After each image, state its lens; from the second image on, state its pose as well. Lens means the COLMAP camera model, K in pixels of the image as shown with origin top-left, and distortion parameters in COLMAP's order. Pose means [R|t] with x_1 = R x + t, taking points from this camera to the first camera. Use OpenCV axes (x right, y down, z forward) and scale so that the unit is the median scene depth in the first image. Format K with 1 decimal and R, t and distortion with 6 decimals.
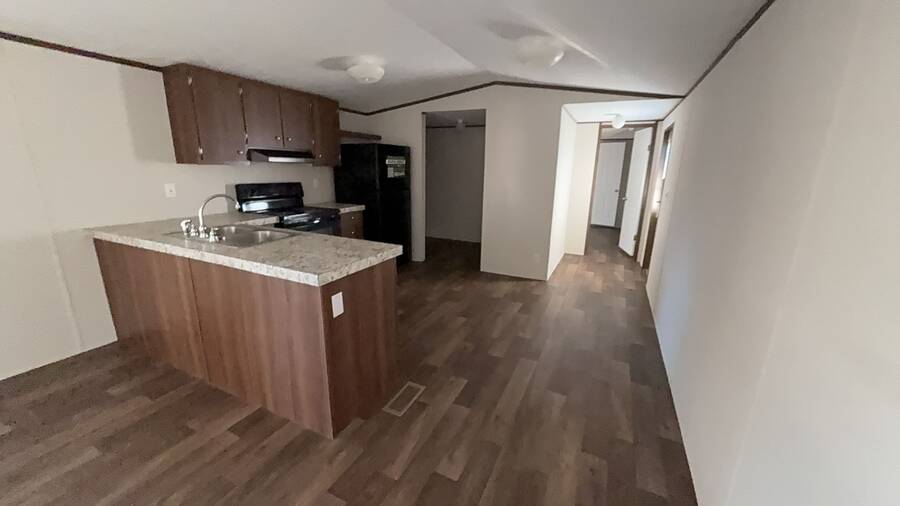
lens RADIAL K [[344.3, 0, 450.0], [0, 344.3, 253.0], [0, 0, 1]] dist [0.000034, 0.000031]
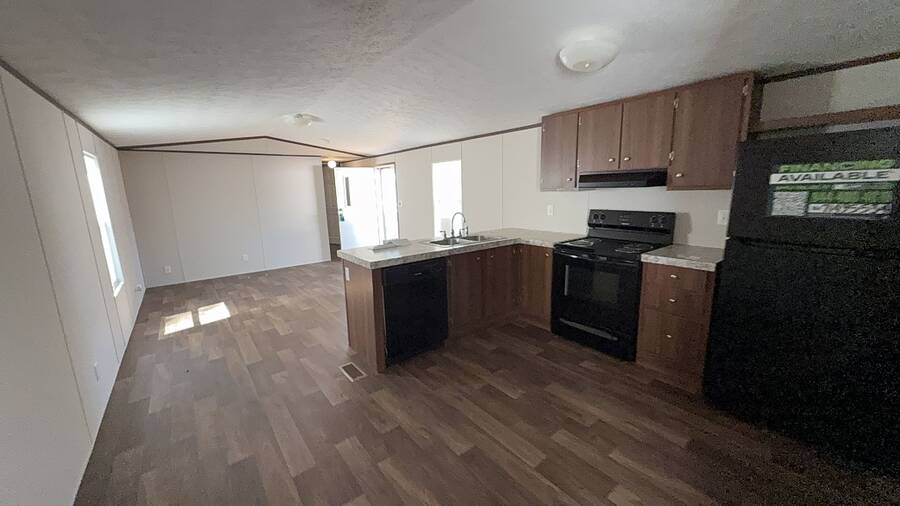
lens RADIAL K [[375.8, 0, 450.0], [0, 375.8, 253.0], [0, 0, 1]] dist [-0.000765, -0.000101]
pose [[-0.477966, 0.134130, -0.868077, 0.430738], [-0.209852, 0.942217, 0.261131, -0.218070], [0.852942, 0.306979, -0.422200, 0.891879]]
